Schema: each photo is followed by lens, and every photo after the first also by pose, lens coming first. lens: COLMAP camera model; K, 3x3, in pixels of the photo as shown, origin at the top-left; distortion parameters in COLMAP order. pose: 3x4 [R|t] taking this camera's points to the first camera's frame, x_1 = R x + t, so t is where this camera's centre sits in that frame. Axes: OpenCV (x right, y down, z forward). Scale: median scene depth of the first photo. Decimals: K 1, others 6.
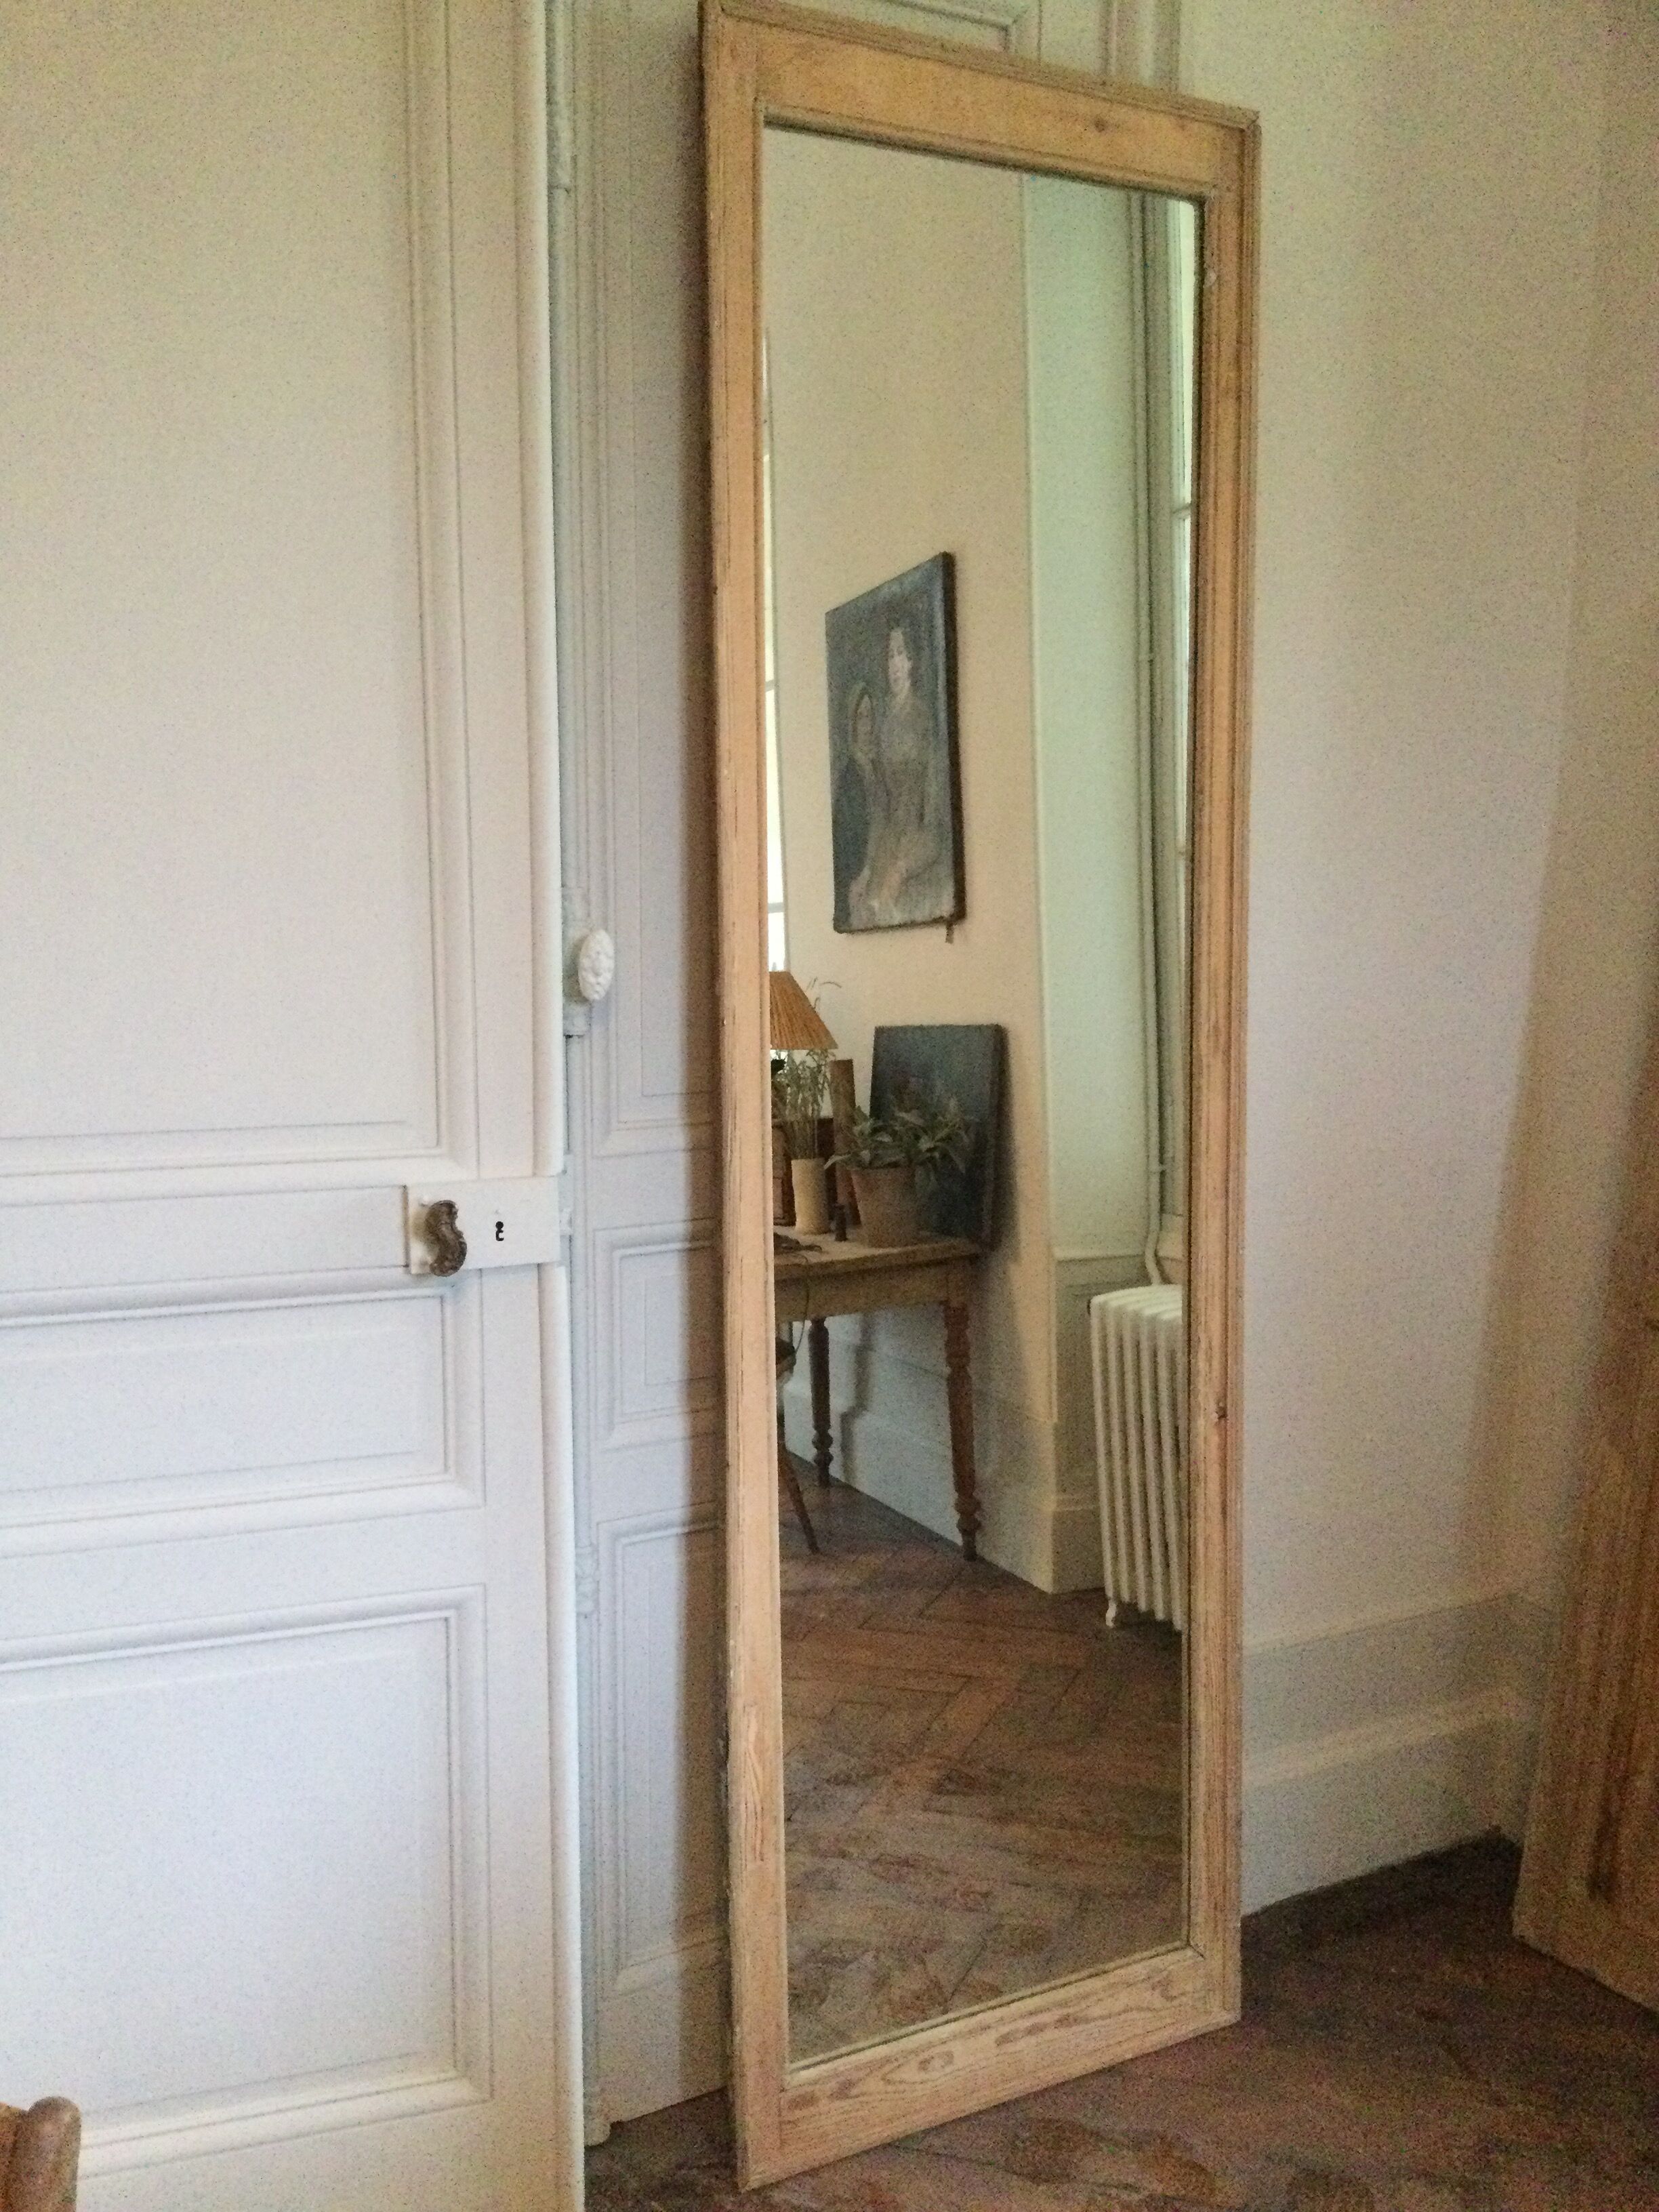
lens RADIAL K [[1985.0, 0, 836.1], [0, 1985.0, 1113.9], [0, 0, 1]] dist [0.072533, -0.113809]
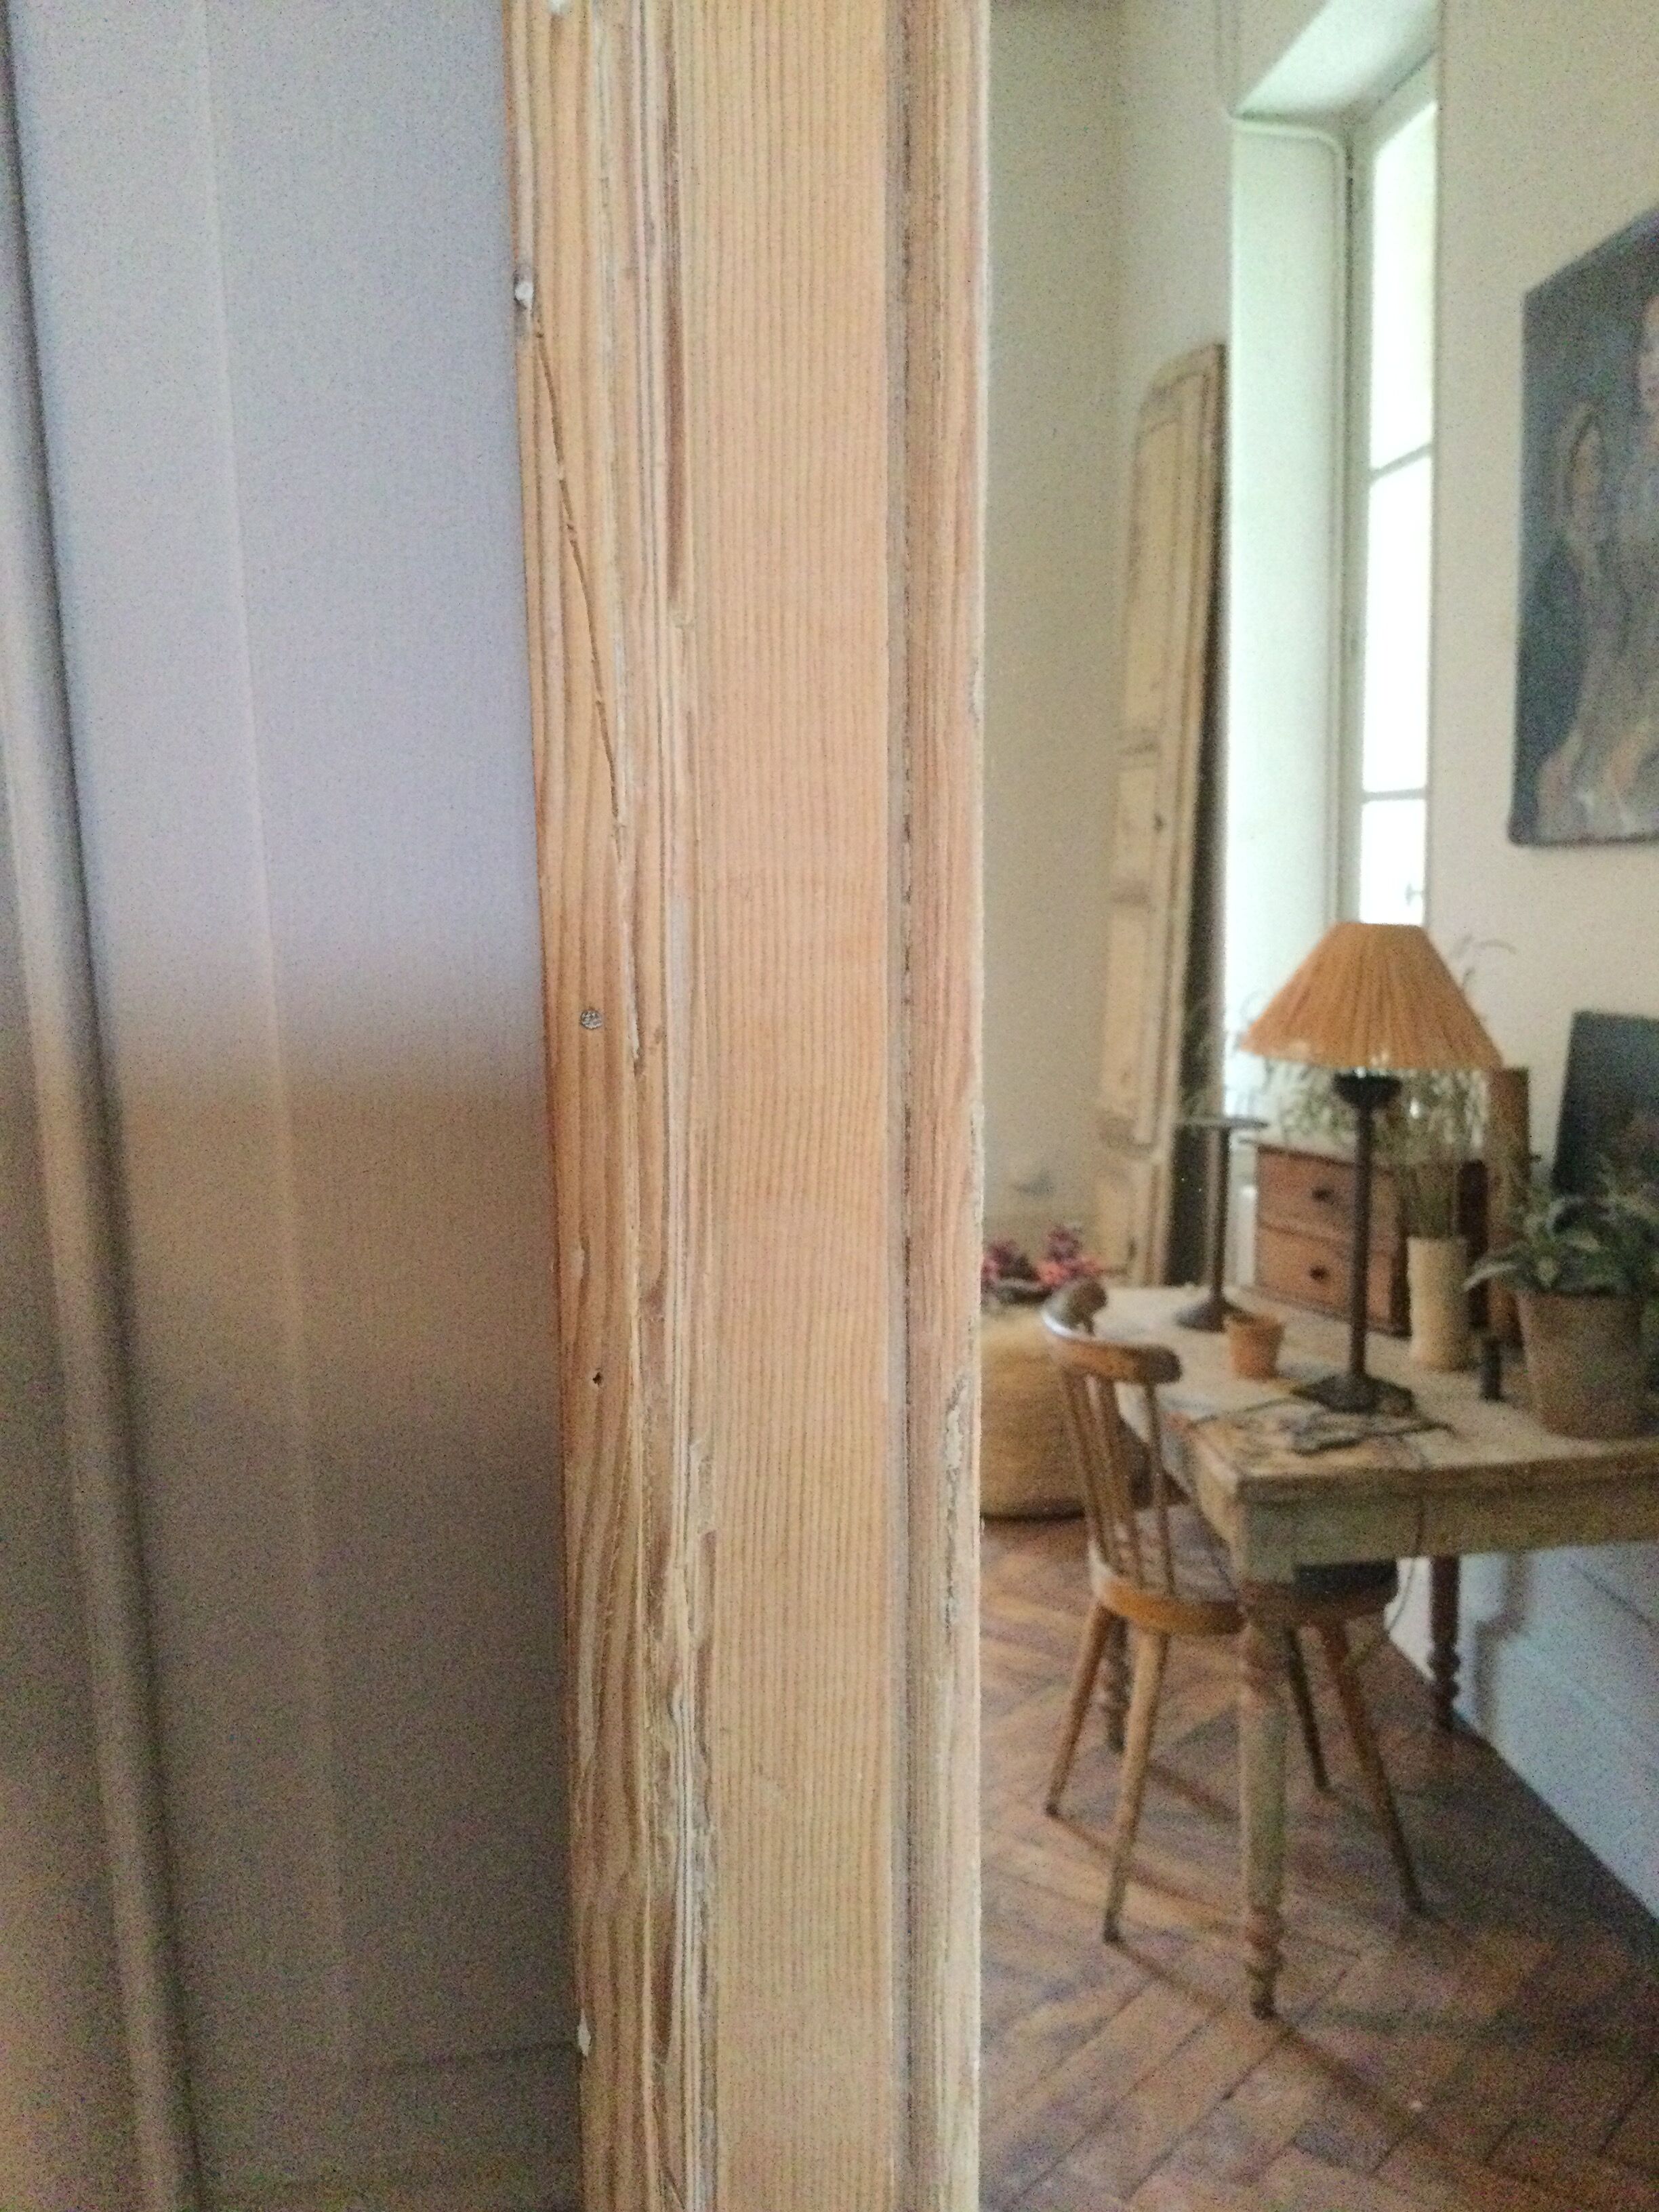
lens RADIAL K [[1985.0, 0, 841.3], [0, 1985.0, 1110.3], [0, 0, 1]] dist [0.072533, -0.113809]
pose [[0.949883, 0.052409, -0.308182, -0.002006], [-0.033428, 0.997223, 0.066556, -0.048155], [0.310814, -0.052919, 0.948997, 0.387762]]
